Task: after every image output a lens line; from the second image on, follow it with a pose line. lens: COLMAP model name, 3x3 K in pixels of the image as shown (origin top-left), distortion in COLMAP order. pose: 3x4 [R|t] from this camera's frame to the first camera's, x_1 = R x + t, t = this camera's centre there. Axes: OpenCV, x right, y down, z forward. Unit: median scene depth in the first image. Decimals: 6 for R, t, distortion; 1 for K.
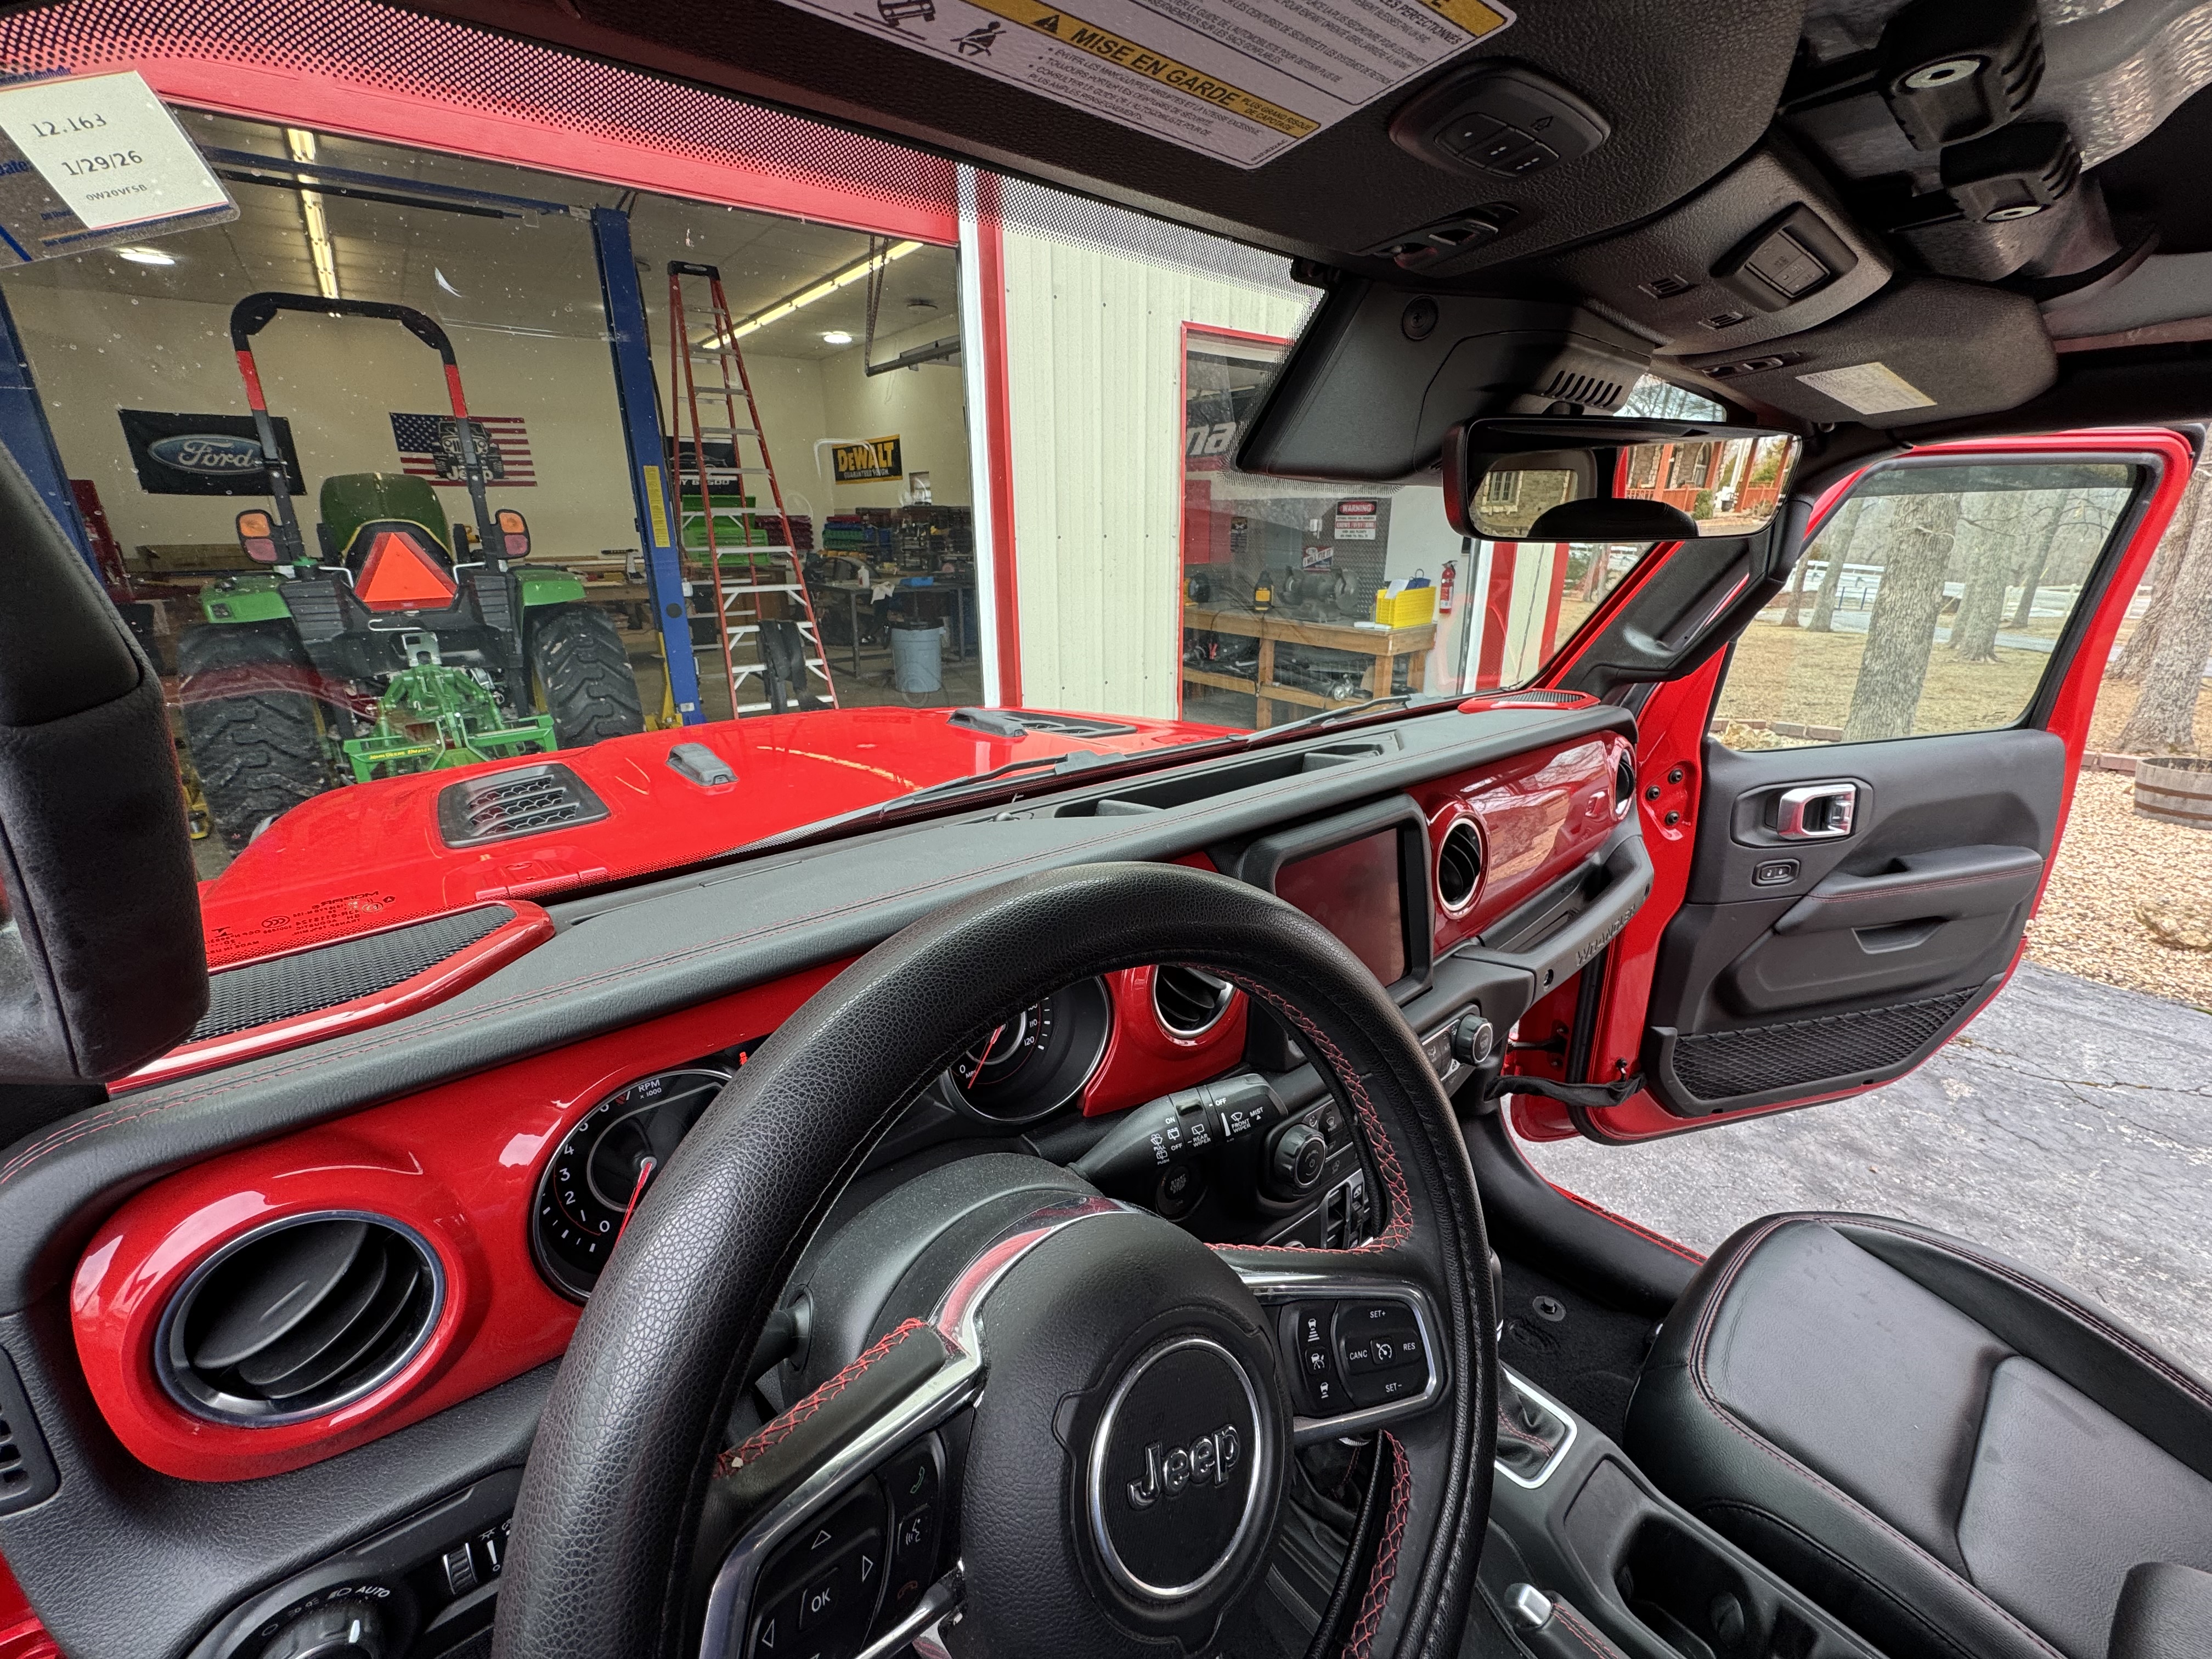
lens RADIAL K [[907.9, 0, 1111.6], [0, 907.9, 826.3], [0, 0, 1]] dist [-0.003651, 0.000152]
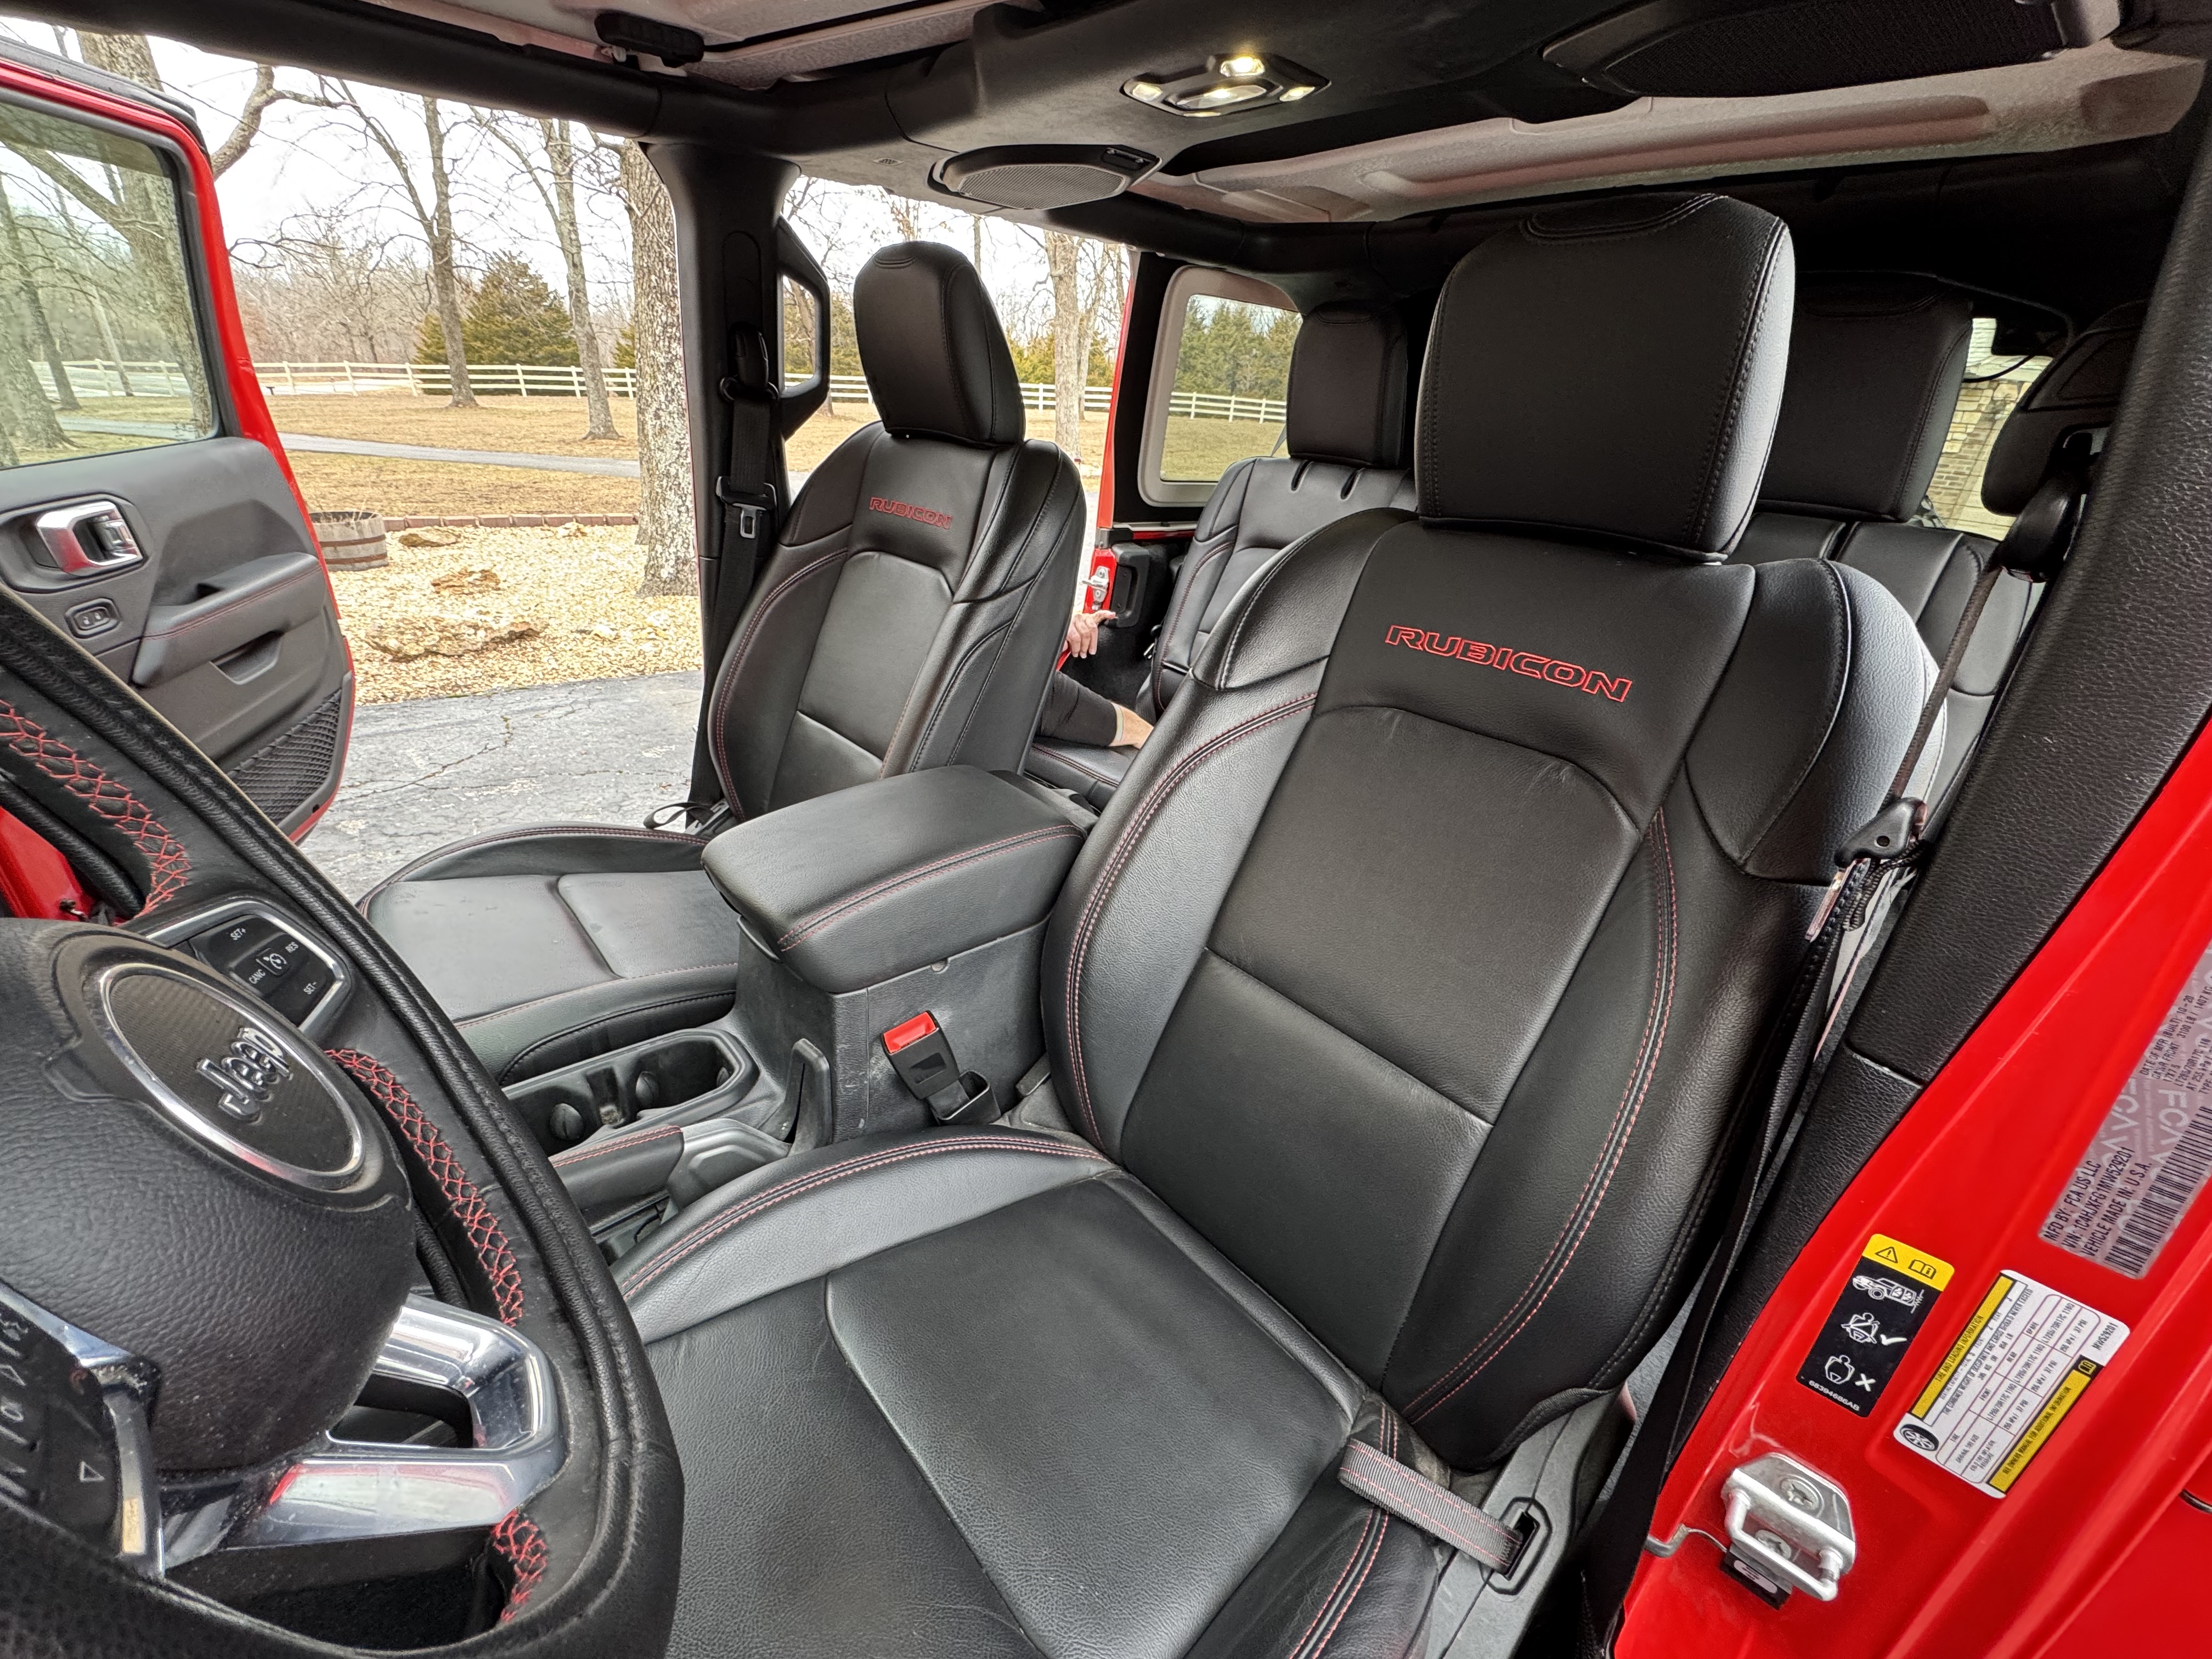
lens RADIAL K [[907.9, 0, 1113.0], [0, 907.9, 828.9], [0, 0, 1]] dist [-0.003651, 0.000152]
pose [[-0.038441, -0.420998, 0.906247, -0.161625], [0.248290, 0.874451, 0.416759, 0.108680], [-0.967923, 0.241033, 0.070915, 0.054052]]
